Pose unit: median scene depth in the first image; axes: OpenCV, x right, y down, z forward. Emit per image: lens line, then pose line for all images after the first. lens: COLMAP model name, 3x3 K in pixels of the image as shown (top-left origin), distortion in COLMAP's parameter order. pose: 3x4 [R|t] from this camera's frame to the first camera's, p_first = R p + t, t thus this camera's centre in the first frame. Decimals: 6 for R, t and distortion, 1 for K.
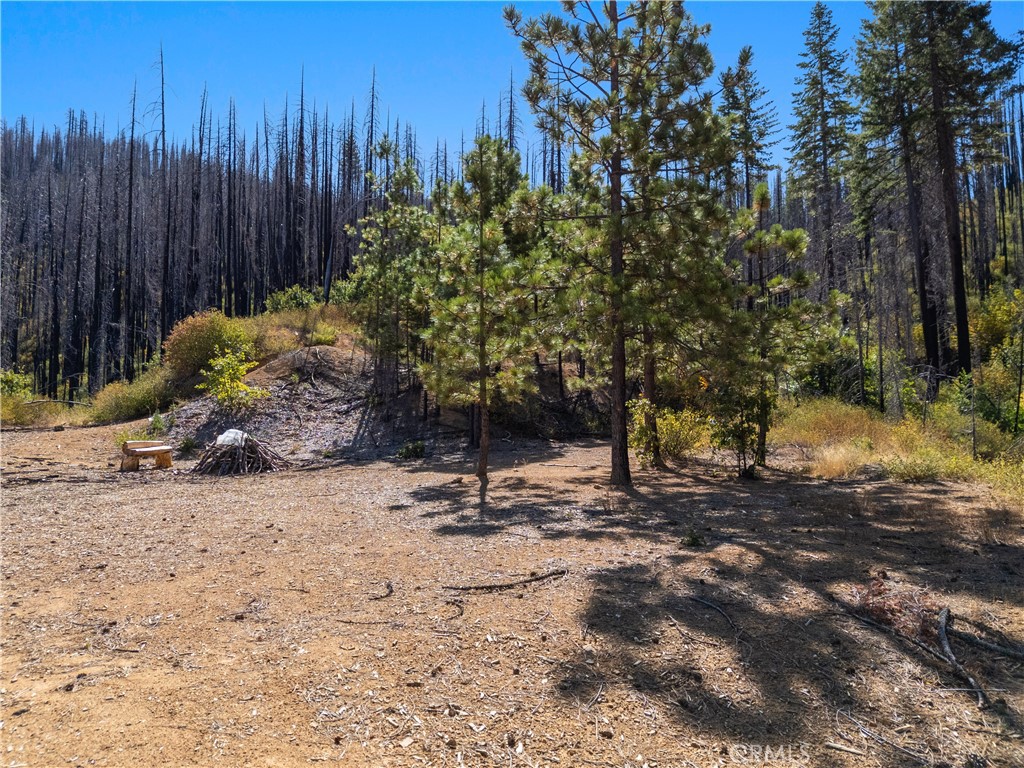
lens RADIAL K [[741.8, 0, 507.3], [0, 741.8, 379.3], [0, 0, 1]] dist [0.087765, -0.091756]
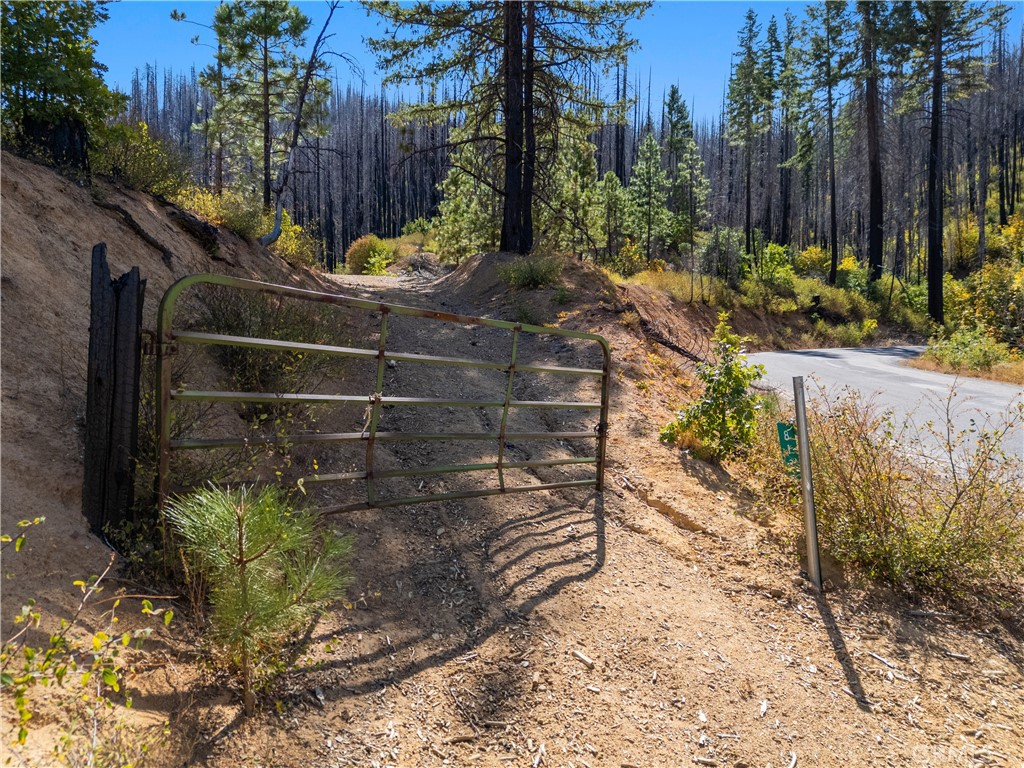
lens RADIAL K [[741.8, 0, 507.3], [0, 741.8, 379.3], [0, 0, 1]] dist [0.087765, -0.091756]
pose [[0.978562, 0.008119, -0.205793, 0.266381], [0.013052, 0.994769, 0.101310, 0.067806], [0.205539, -0.101824, 0.973337, -0.629339]]
